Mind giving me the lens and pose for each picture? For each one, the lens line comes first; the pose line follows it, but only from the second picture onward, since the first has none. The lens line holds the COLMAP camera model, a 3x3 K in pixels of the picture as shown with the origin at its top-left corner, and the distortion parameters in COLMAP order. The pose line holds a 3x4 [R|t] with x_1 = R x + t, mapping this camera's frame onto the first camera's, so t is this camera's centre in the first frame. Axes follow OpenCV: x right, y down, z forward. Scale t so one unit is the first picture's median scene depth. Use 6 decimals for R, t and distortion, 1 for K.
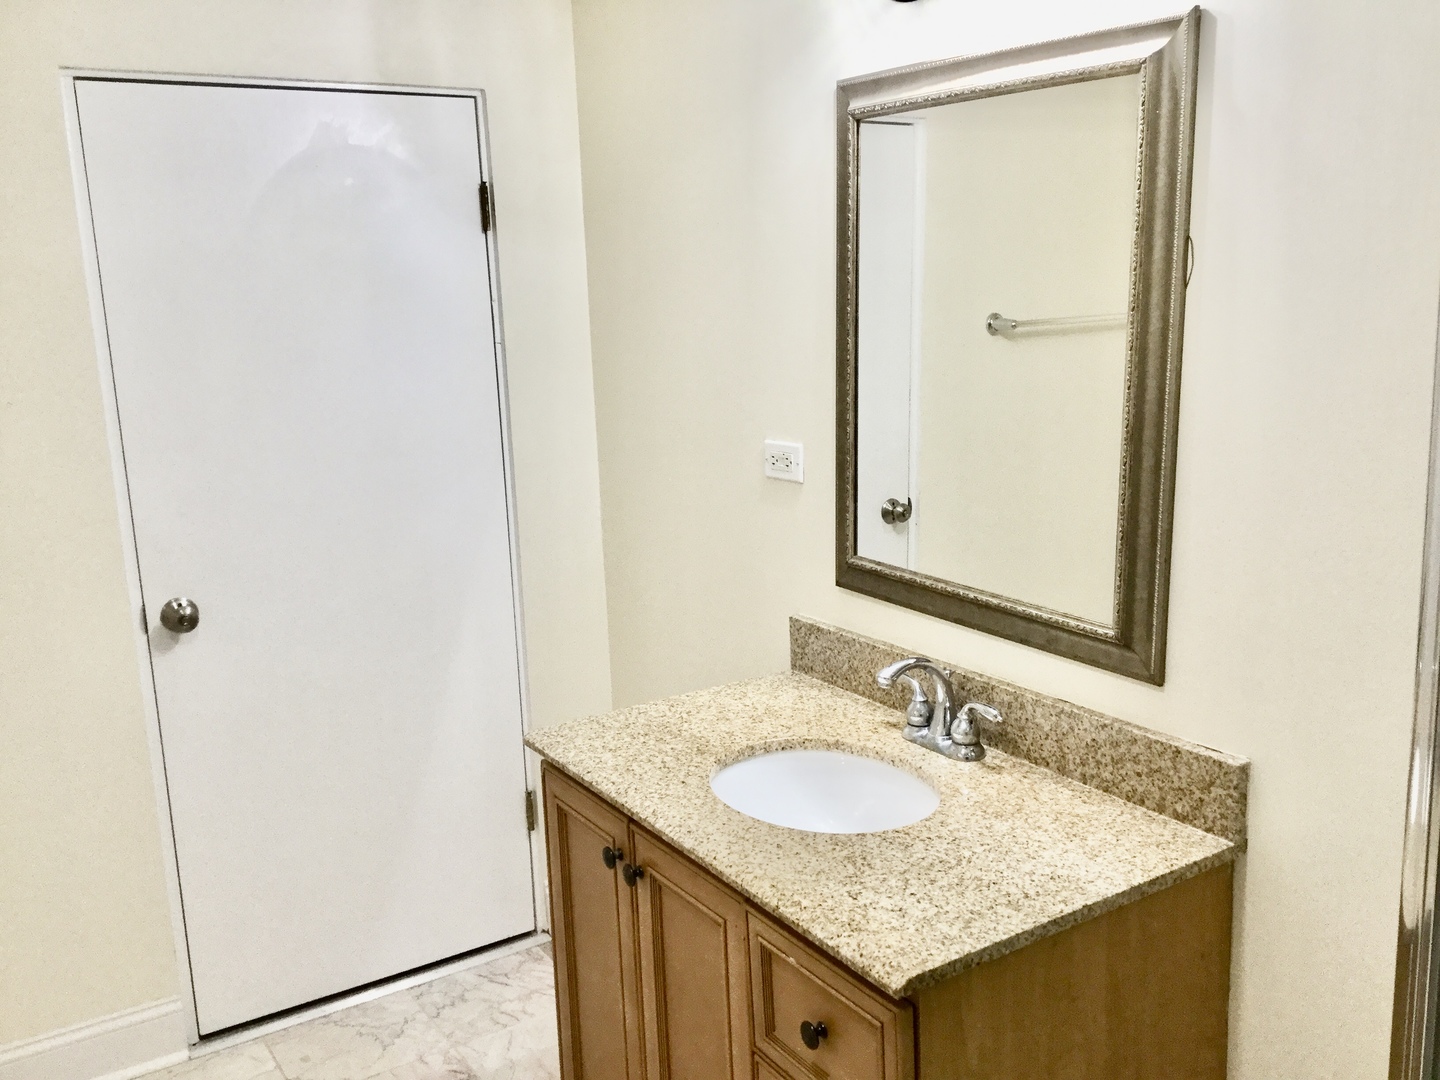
lens RADIAL K [[1301.6, 0, 721.6], [0, 1301.6, 535.3], [0, 0, 1]] dist [0.015234, 0.025005]
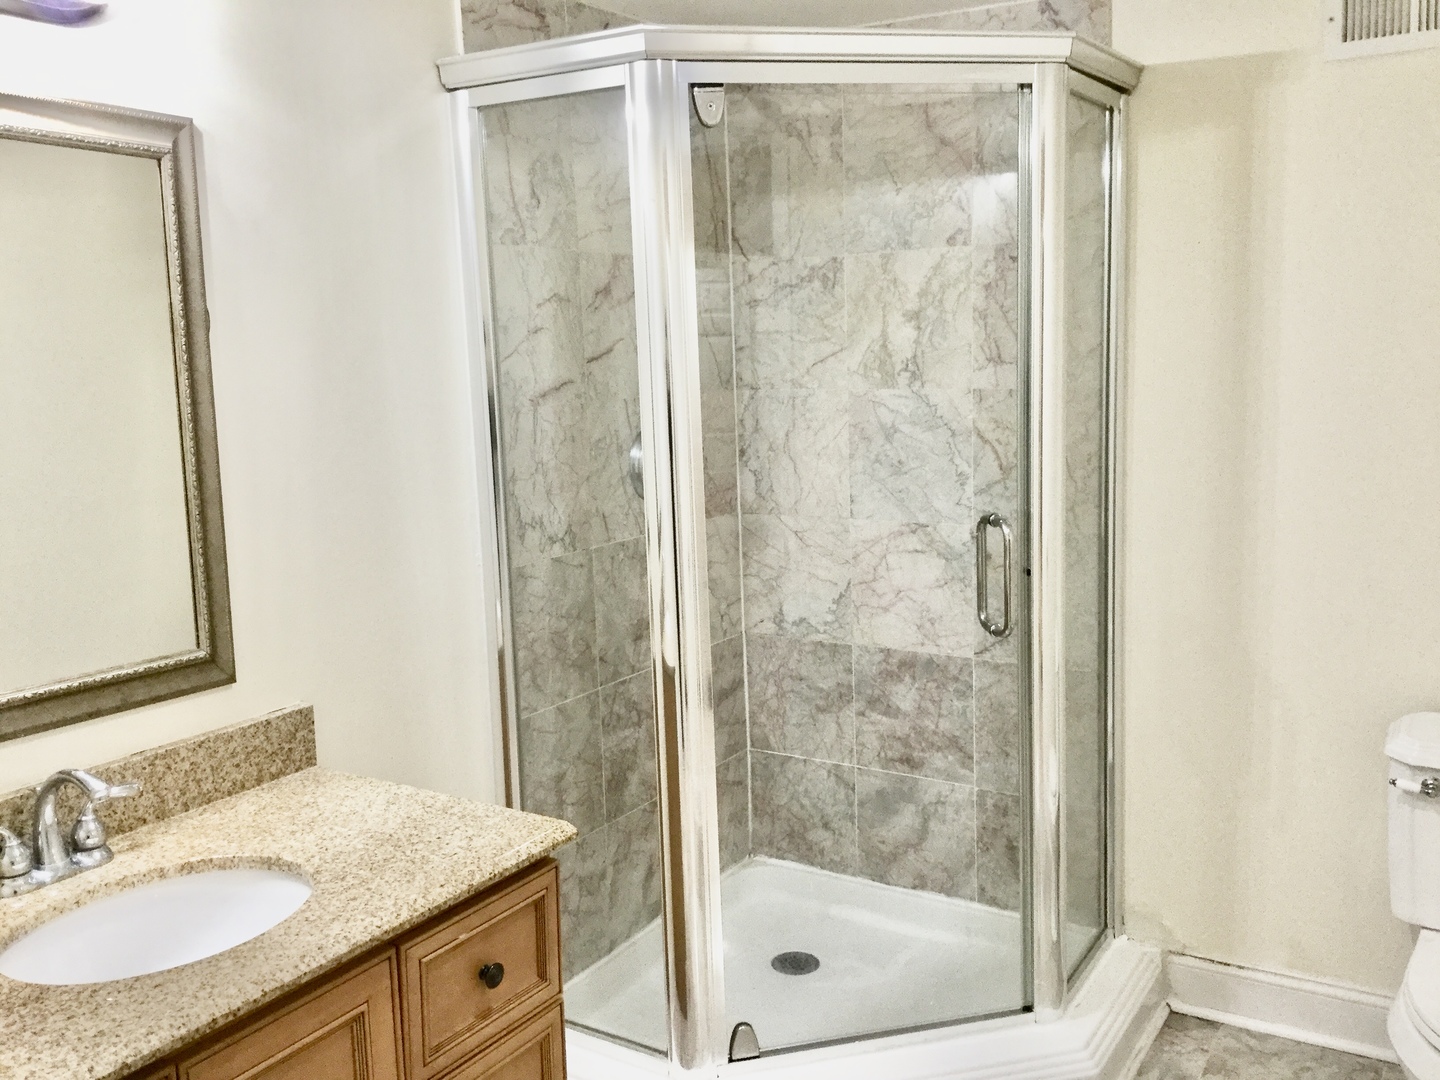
lens RADIAL K [[1301.6, 0, 721.9], [0, 1301.6, 540.9], [0, 0, 1]] dist [0.015234, 0.025005]
pose [[-0.397922, -0.101665, 0.911769, -0.869150], [0.222778, 0.953386, 0.203533, -0.142718], [-0.889960, 0.284113, -0.356724, 0.962720]]
